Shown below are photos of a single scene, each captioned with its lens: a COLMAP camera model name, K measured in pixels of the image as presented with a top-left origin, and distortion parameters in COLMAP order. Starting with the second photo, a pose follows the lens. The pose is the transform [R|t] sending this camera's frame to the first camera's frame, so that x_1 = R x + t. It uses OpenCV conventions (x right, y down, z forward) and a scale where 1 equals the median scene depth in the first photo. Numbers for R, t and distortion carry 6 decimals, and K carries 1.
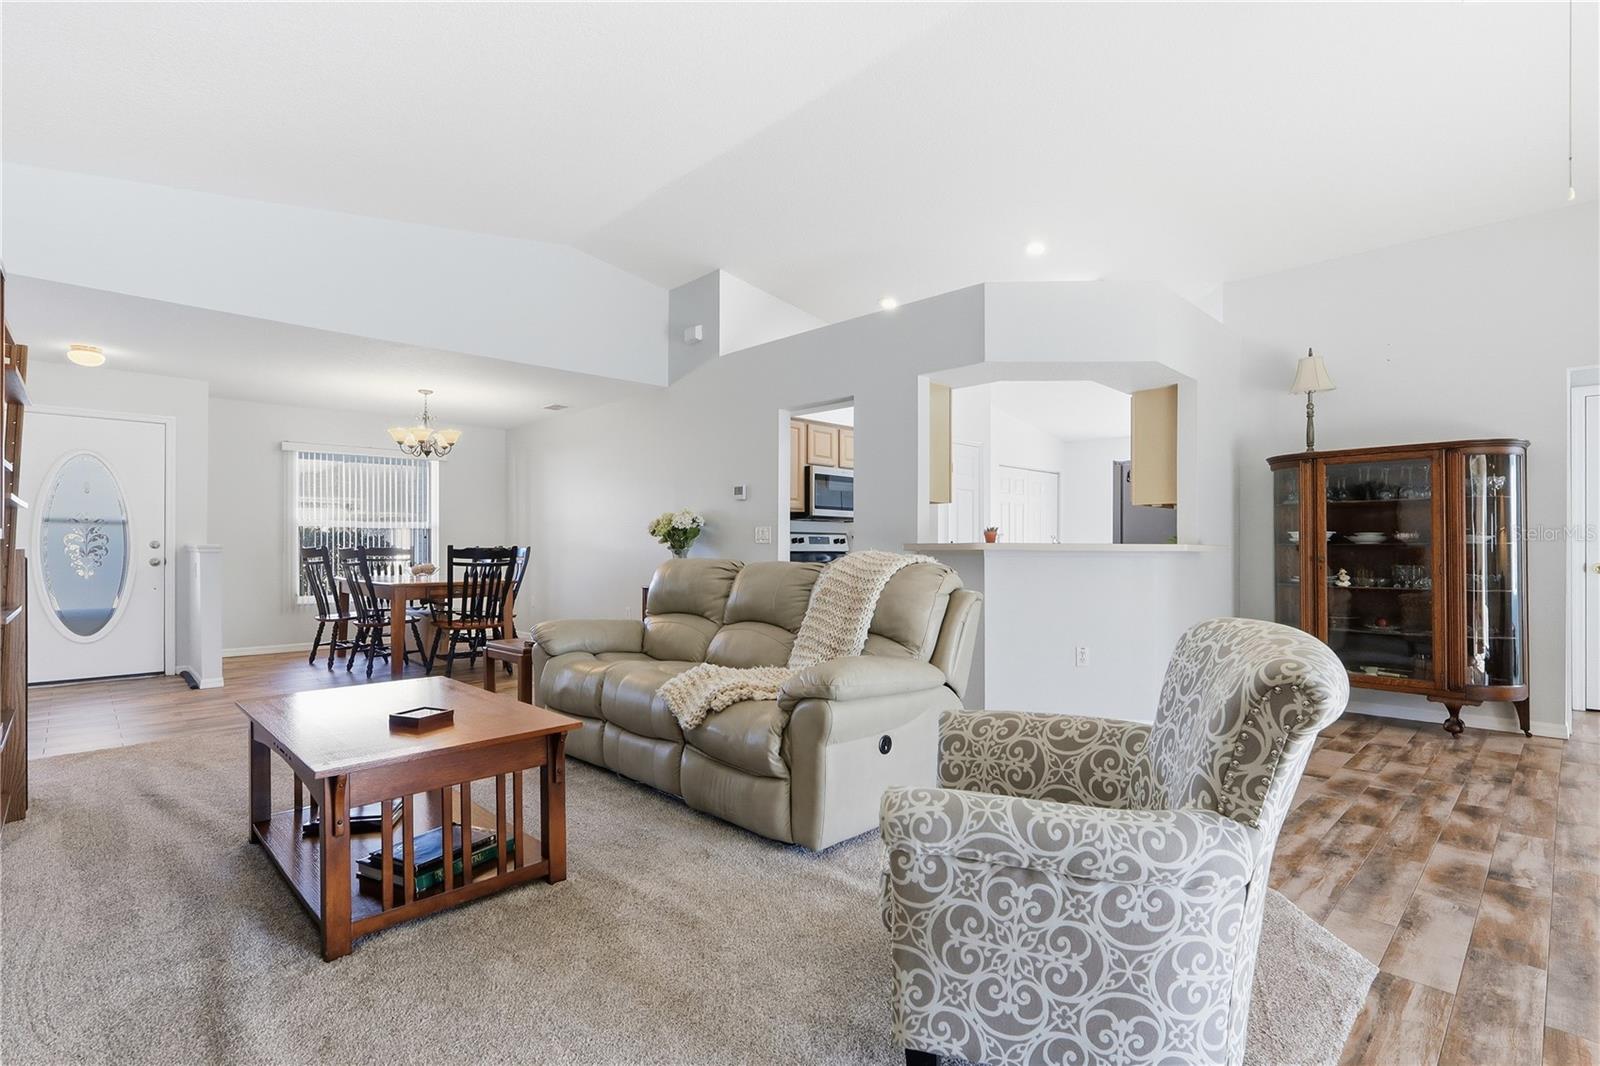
lens RADIAL K [[750.6, 0, 795.6], [0, 750.6, 548.1], [0, 0, 1]] dist [-0.002364, 0.000454]
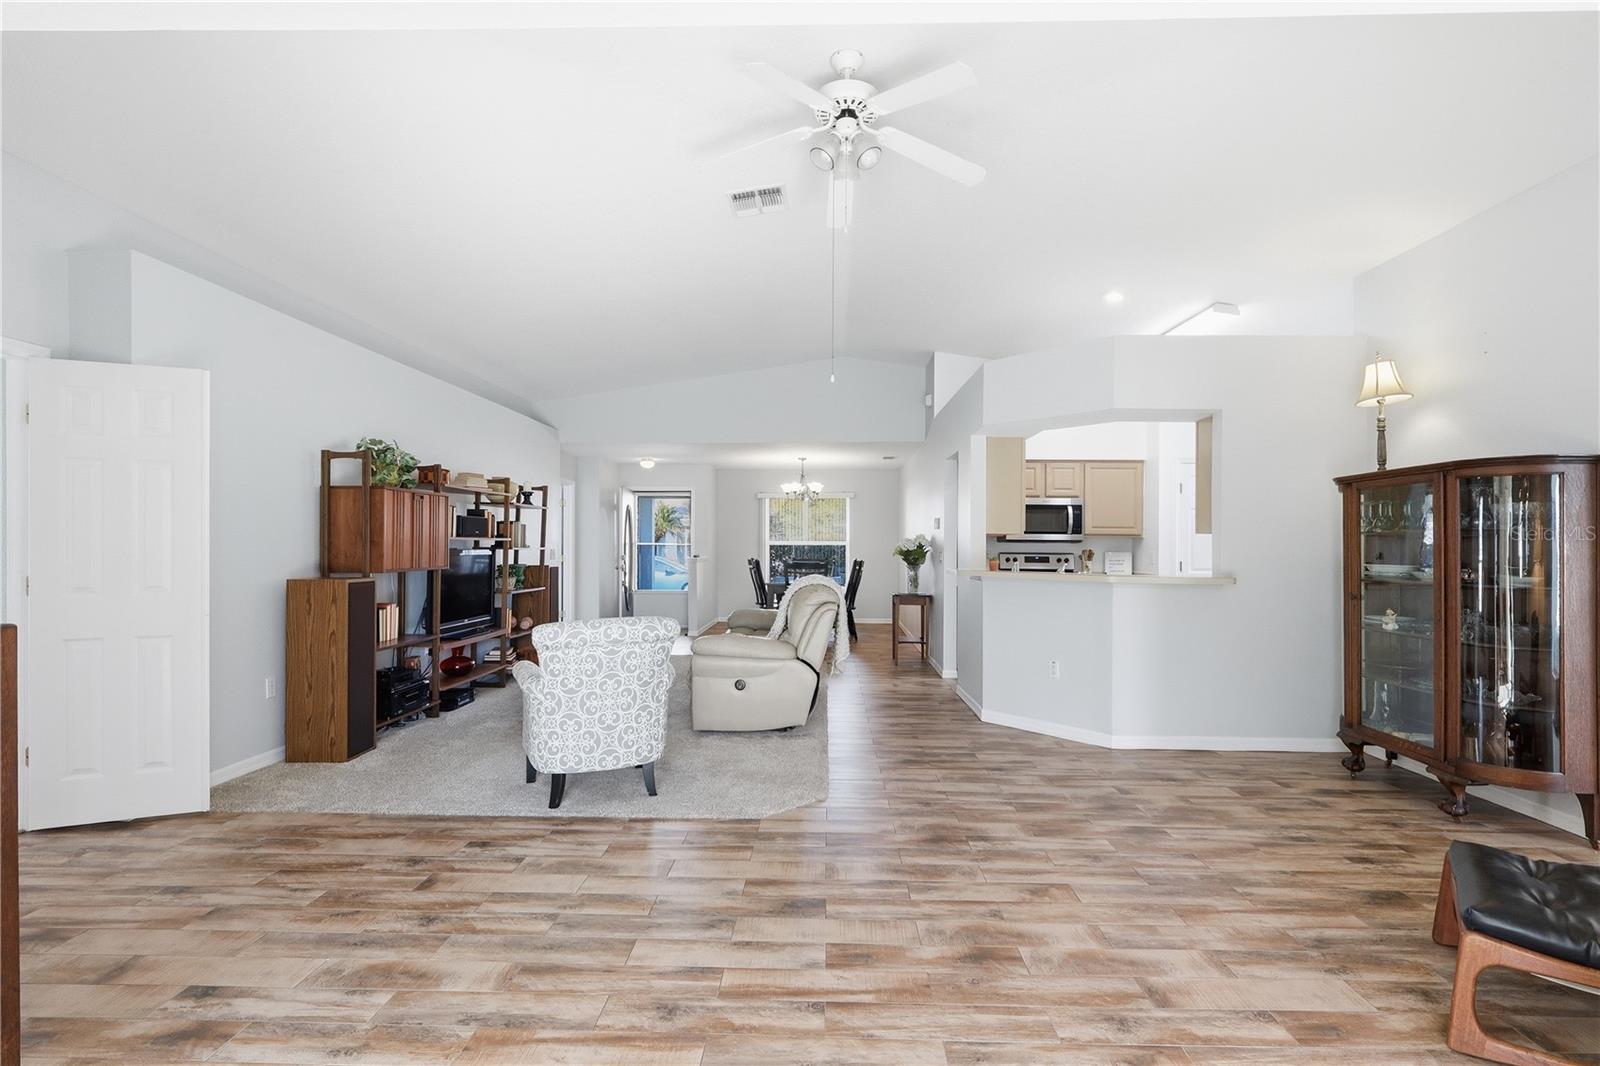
lens RADIAL K [[750.6, 0, 803.5], [0, 750.6, 540.1], [0, 0, 1]] dist [-0.002364, 0.000454]
pose [[0.683499, -0.004891, -0.729935, 1.544102], [-0.002367, 0.999957, -0.008916, -0.071229], [0.729947, 0.007822, 0.683459, -0.127890]]
